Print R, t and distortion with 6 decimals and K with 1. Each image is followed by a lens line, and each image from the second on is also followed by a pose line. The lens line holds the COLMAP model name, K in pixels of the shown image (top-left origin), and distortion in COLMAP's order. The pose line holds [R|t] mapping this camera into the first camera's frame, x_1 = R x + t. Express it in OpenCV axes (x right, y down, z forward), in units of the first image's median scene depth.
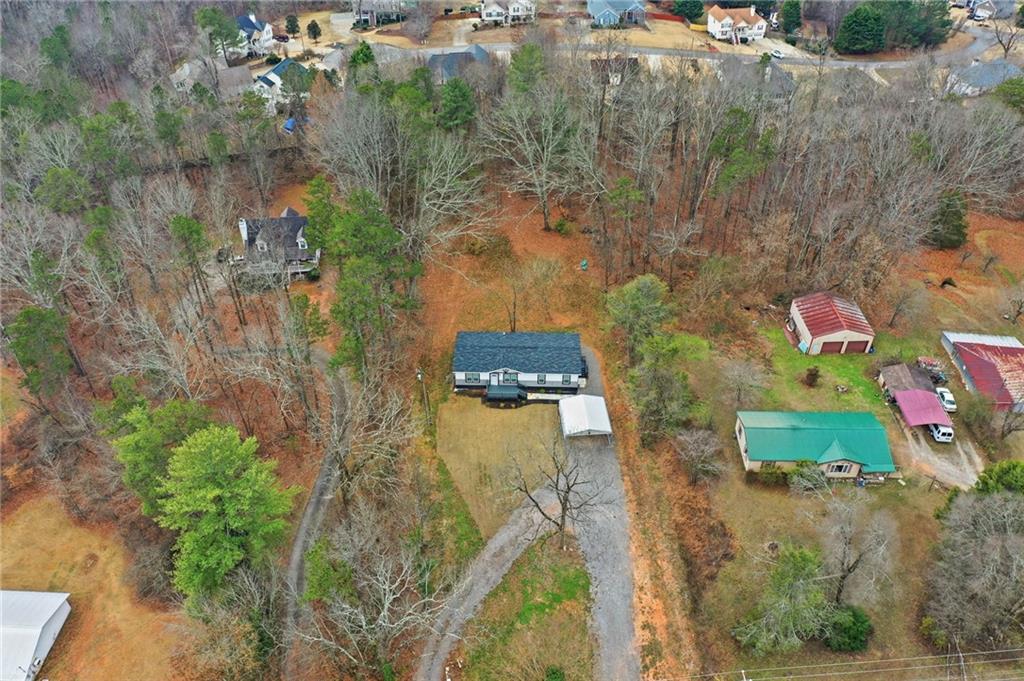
lens RADIAL K [[810.7, 0, 512.0], [0, 810.7, 340.5], [0, 0, 1]] dist [-0.004292, 0.002276]
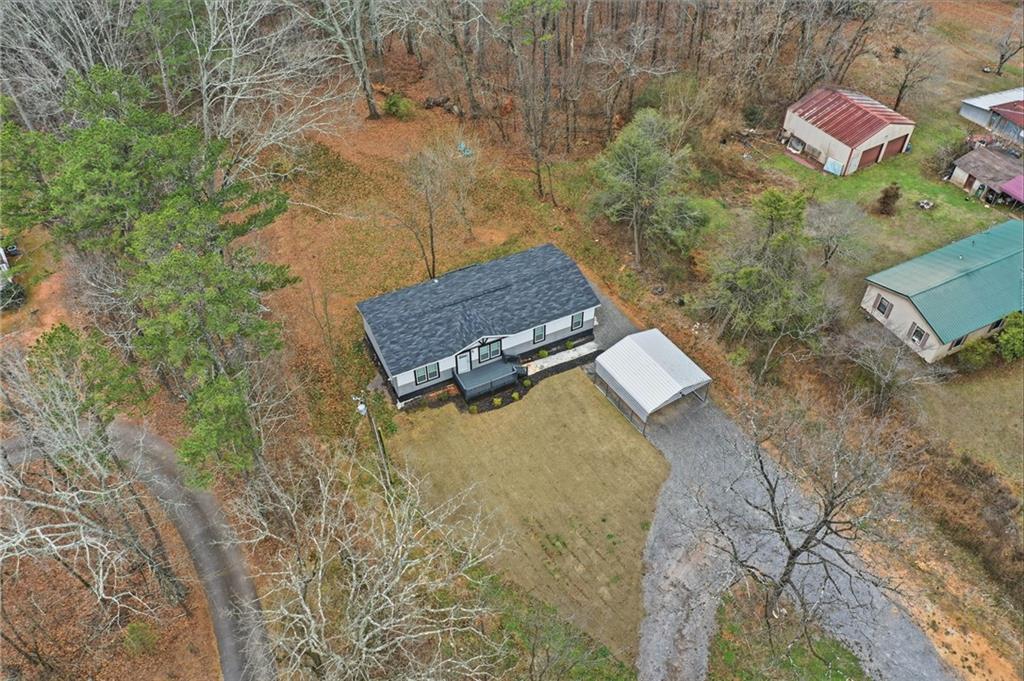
lens RADIAL K [[810.7, 0, 512.0], [0, 810.7, 340.5], [0, 0, 1]] dist [-0.004292, 0.002276]
pose [[0.885467, -0.331069, 0.326101, -0.166326], [0.302706, 0.943361, 0.135790, -0.031257], [-0.352587, -0.021525, 0.935531, 0.466109]]
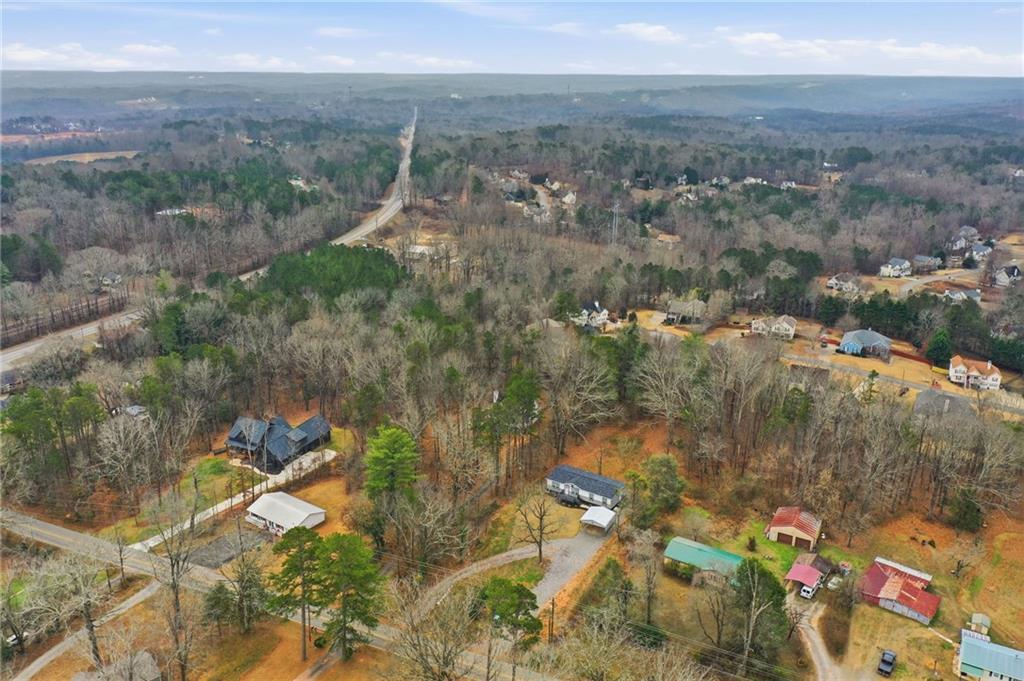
lens RADIAL K [[810.7, 0, 512.0], [0, 810.7, 340.5], [0, 0, 1]] dist [-0.004292, 0.002276]
pose [[0.841772, 0.172985, -0.511368, 0.689530], [-0.349451, 0.896627, -0.271927, 0.266451], [0.411467, 0.407598, 0.815205, -0.555431]]
